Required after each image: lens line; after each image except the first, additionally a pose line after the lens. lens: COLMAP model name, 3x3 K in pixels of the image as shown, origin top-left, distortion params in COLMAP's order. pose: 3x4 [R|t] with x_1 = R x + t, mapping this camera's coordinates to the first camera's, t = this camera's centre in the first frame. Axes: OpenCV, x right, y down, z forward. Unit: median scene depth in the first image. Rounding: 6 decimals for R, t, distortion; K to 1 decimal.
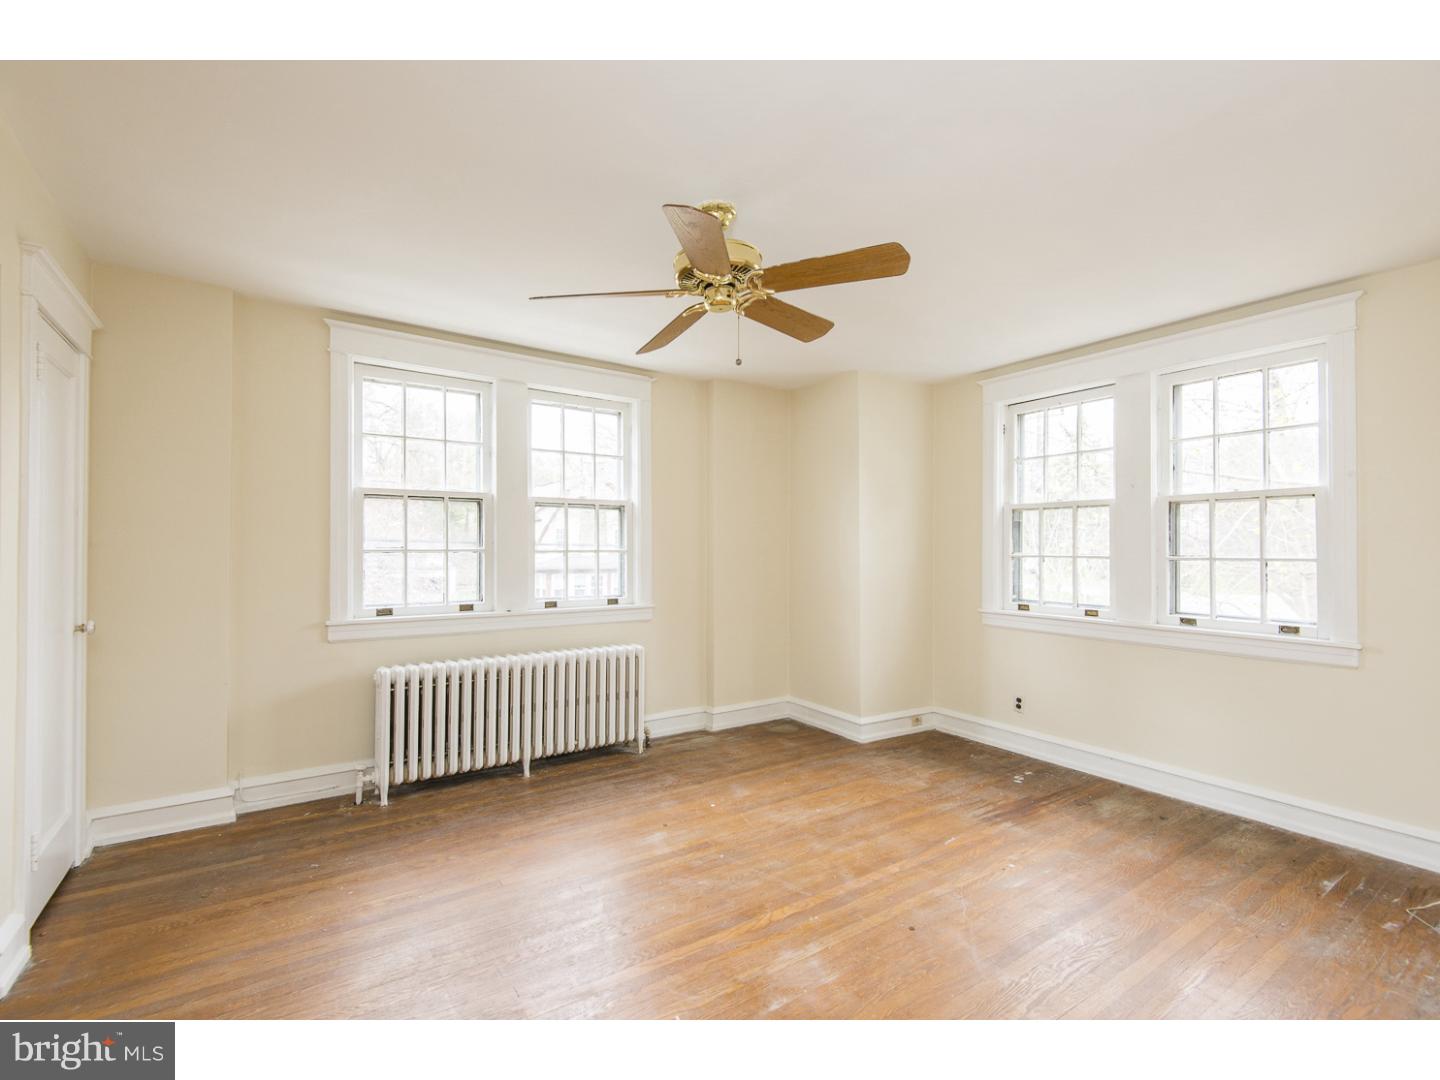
lens RADIAL K [[650.7, 0, 720.0], [0, 650.7, 540.0], [0, 0, 1]] dist [0.034397, -0.023295]
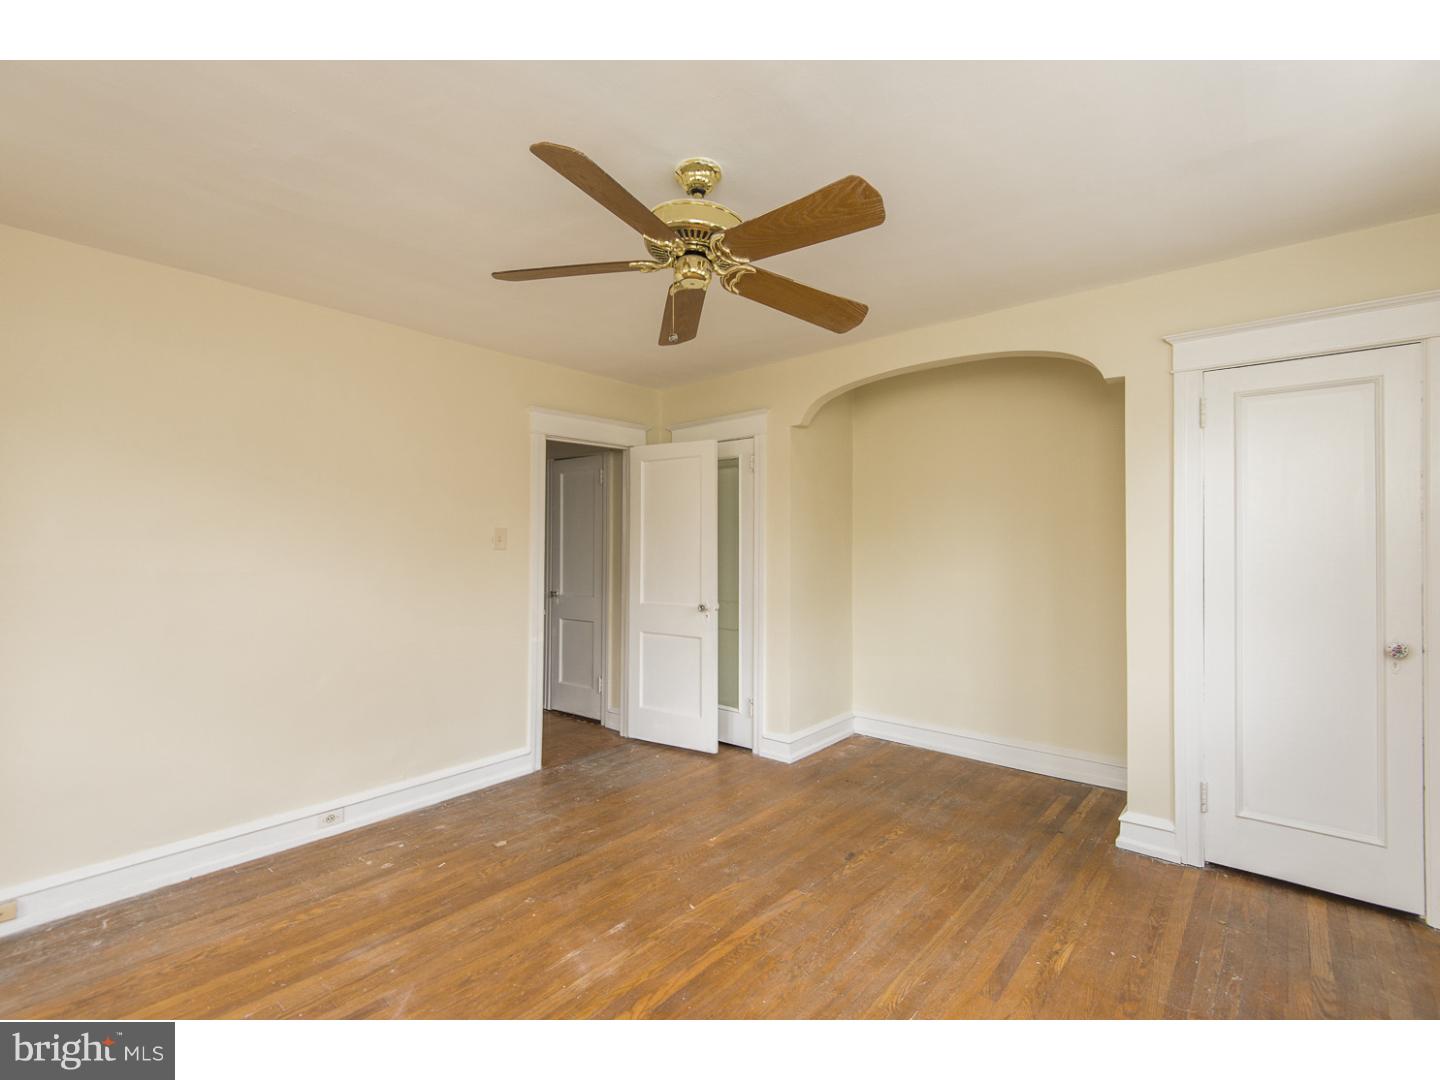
lens RADIAL K [[650.7, 0, 720.0], [0, 650.7, 540.0], [0, 0, 1]] dist [0.034397, -0.023295]
pose [[-0.961388, -0.010944, -0.274977, 0.124076], [-0.003759, 0.999638, -0.026642, 0.007094], [0.275169, -0.024580, -0.961081, 1.120756]]
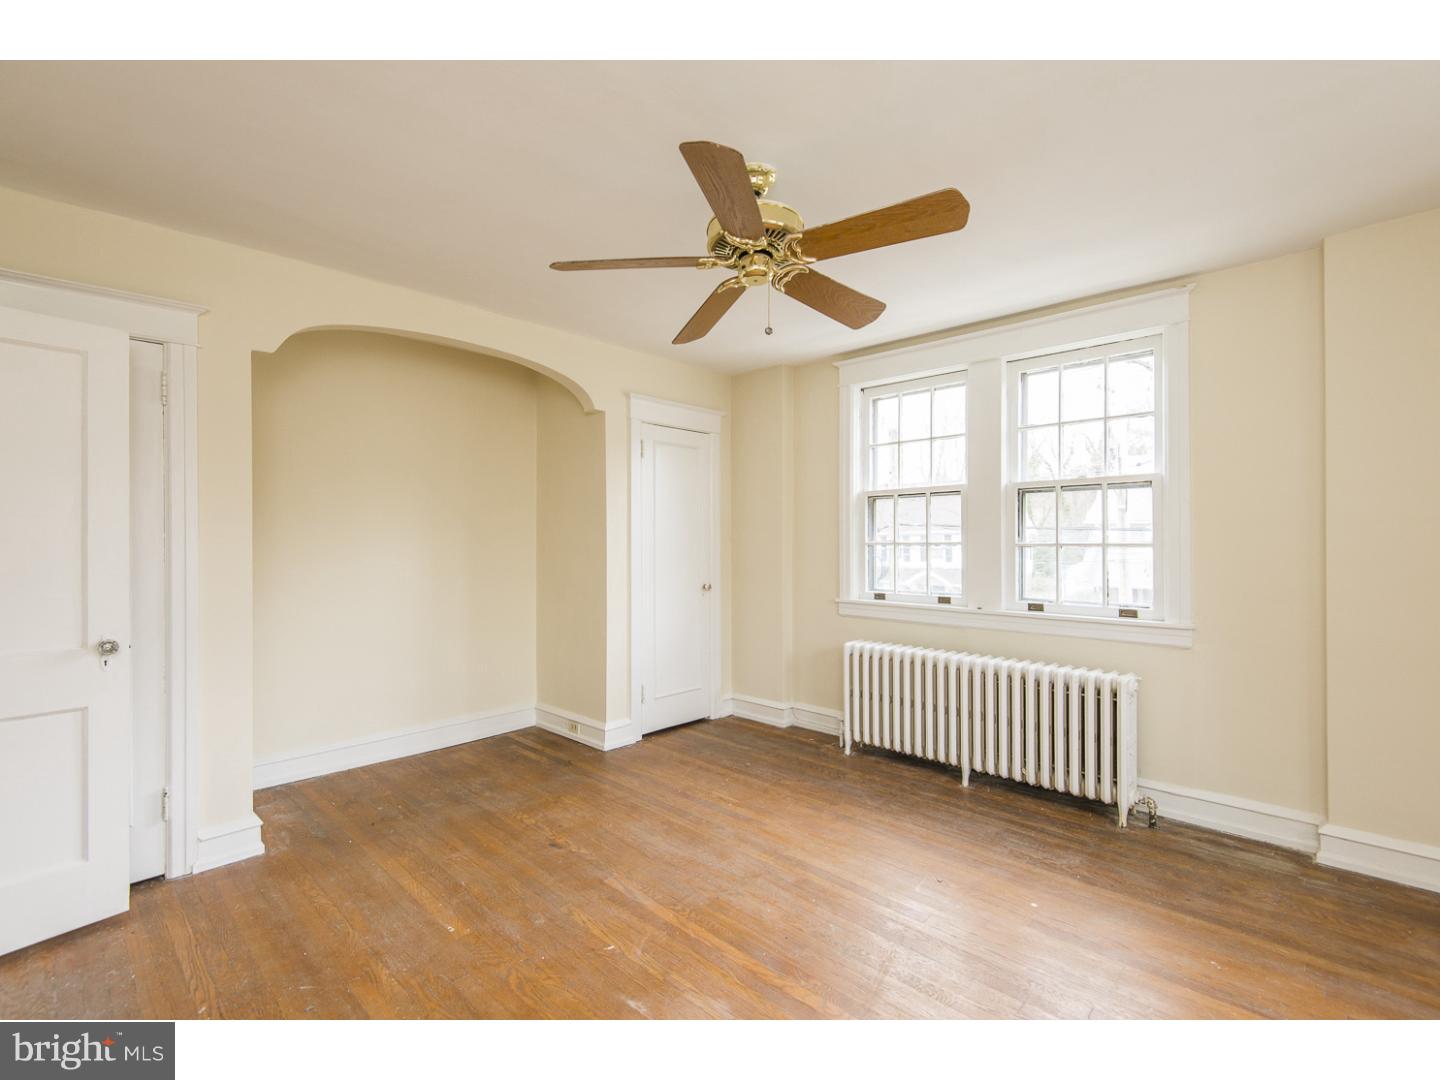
lens RADIAL K [[650.7, 0, 720.0], [0, 650.7, 540.0], [0, 0, 1]] dist [0.034397, -0.023295]
pose [[0.213555, -0.002188, -0.976929, 0.538619], [0.016011, 0.999871, 0.001261, 0.003674], [0.976800, -0.015911, 0.213562, 0.458271]]
